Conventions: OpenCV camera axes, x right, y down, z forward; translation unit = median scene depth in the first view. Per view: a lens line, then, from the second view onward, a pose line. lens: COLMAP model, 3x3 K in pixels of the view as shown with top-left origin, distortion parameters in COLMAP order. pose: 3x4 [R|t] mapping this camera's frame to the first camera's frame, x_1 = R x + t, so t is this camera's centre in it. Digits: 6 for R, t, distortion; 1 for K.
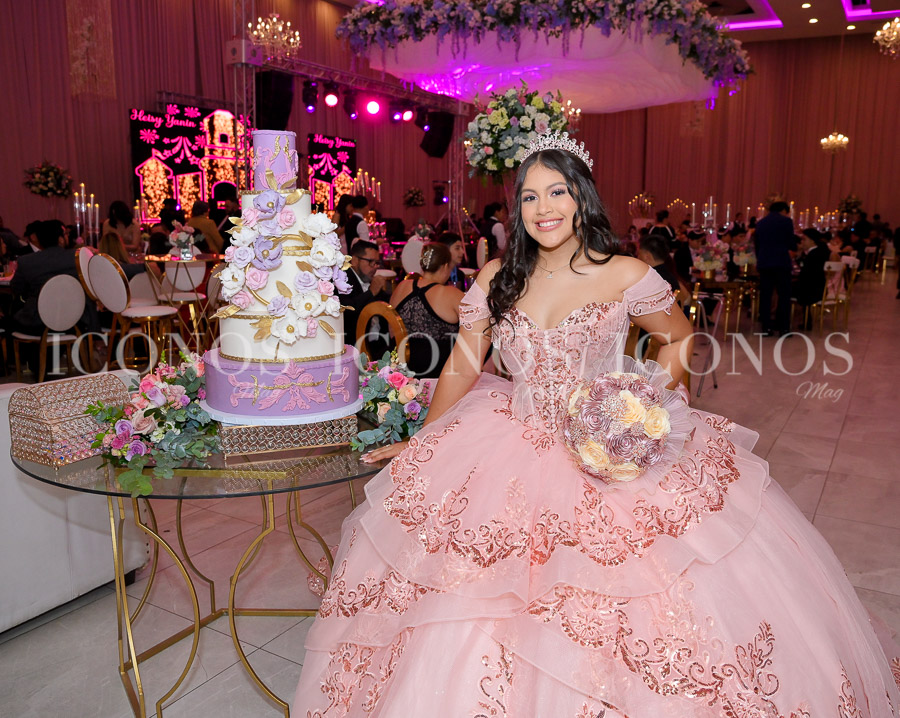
lens RADIAL K [[832.7, 0, 450.4], [0, 832.7, 362.2], [0, 0, 1]] dist [-0.013736, 0.000000]
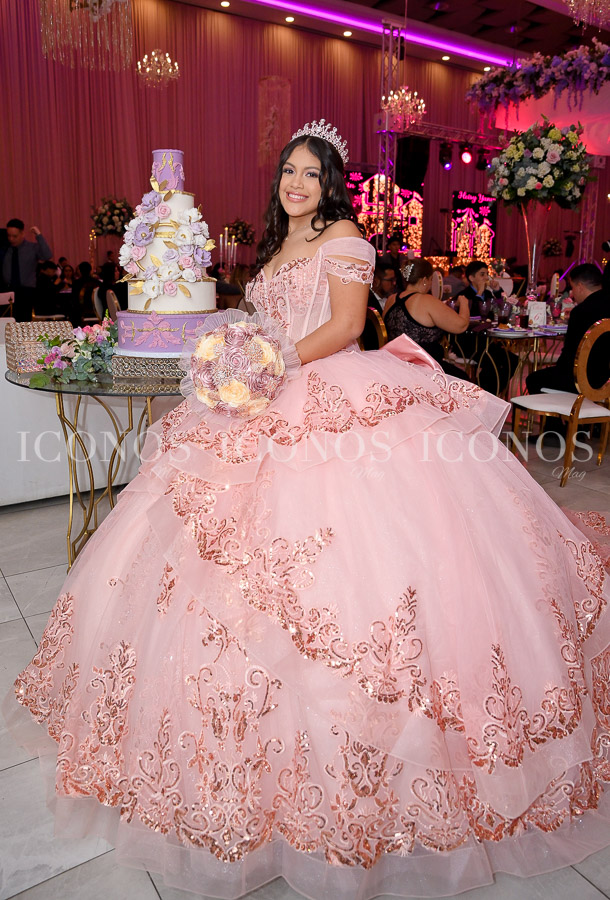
lens RADIAL K [[751.8, 0, 305.0], [0, 751.8, 449.9], [0, 0, 1]] dist [-0.091022, 0.070125]
pose [[0.868985, 0.112322, -0.481922, 0.215011], [-0.094488, 0.993642, 0.061212, 0.041814], [0.485734, -0.007656, 0.874073, 0.006649]]
